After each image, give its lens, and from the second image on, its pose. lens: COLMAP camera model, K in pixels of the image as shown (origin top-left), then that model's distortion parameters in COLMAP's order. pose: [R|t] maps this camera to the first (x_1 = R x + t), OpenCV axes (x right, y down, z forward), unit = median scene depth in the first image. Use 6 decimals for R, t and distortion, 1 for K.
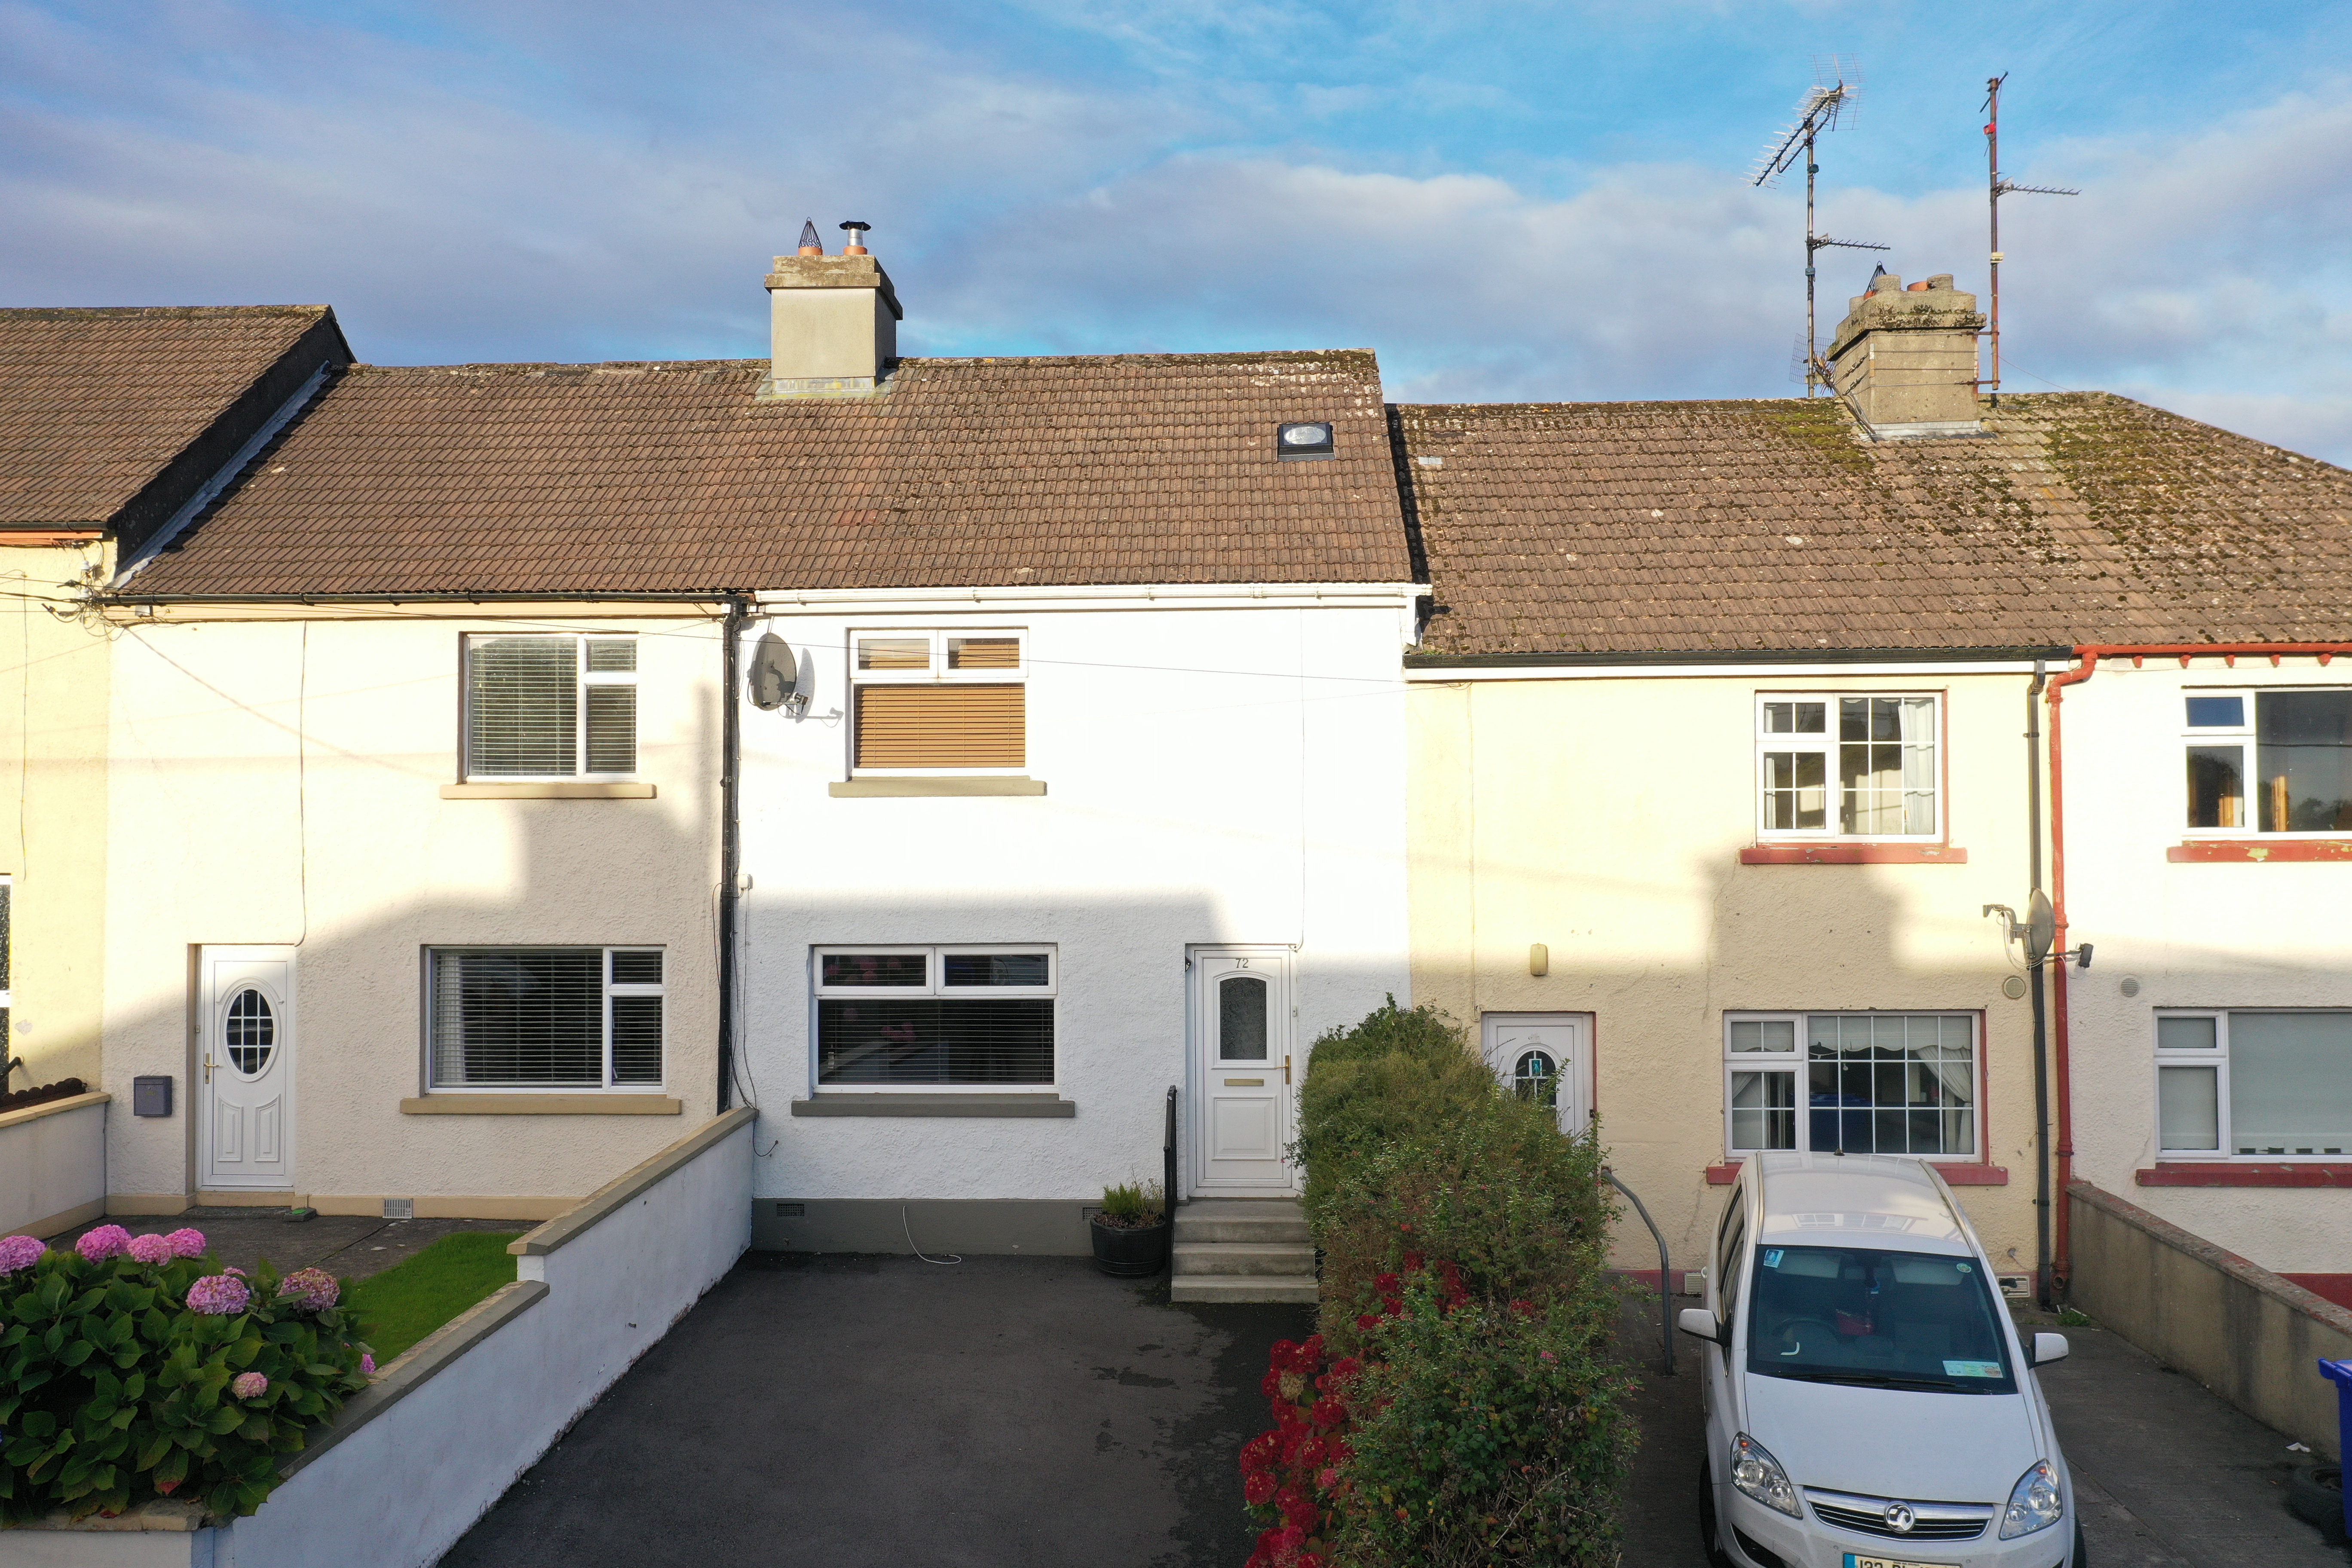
lens RADIAL K [[1874.1, 0, 1176.0], [0, 1874.1, 784.0], [0, 0, 1]] dist [0.012574, 0.005923]
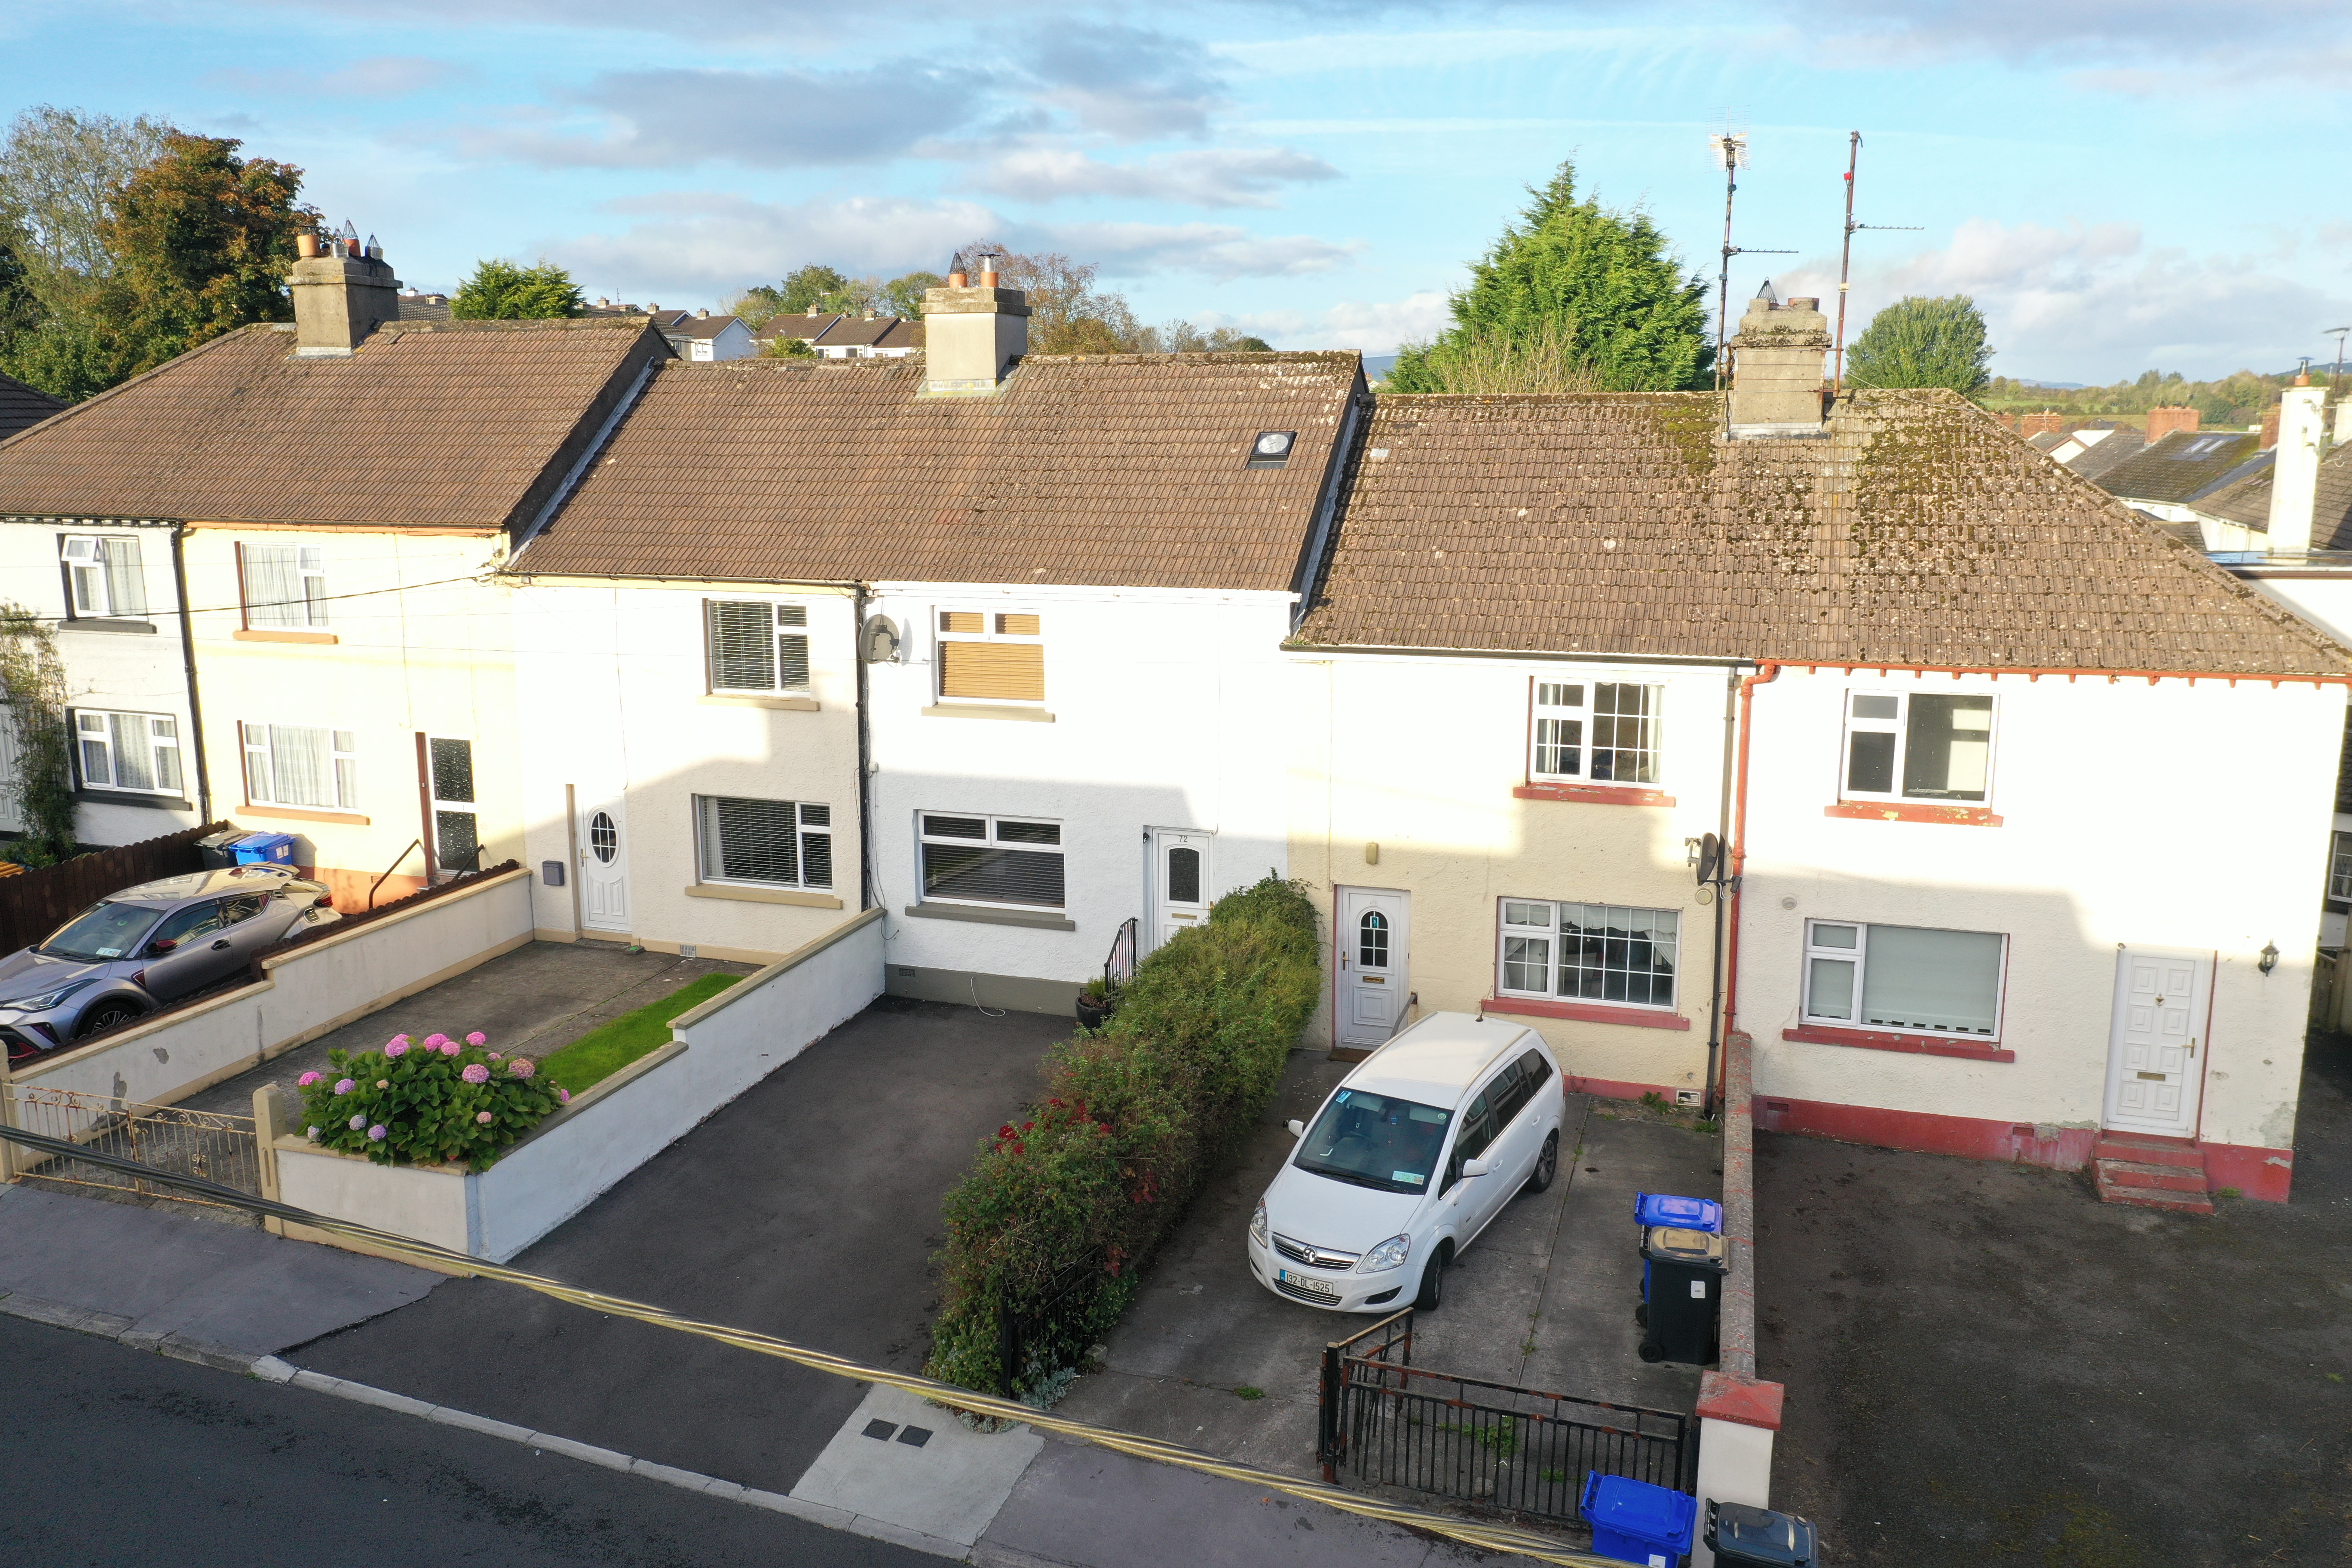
lens RADIAL K [[1874.1, 0, 1176.0], [0, 1874.1, 784.0], [0, 0, 1]] dist [0.012574, 0.005923]
pose [[0.960985, 0.056565, -0.270755, 0.429423], [0.002921, 0.976737, 0.214423, -0.265415], [0.276585, -0.206848, 0.938464, -0.386119]]
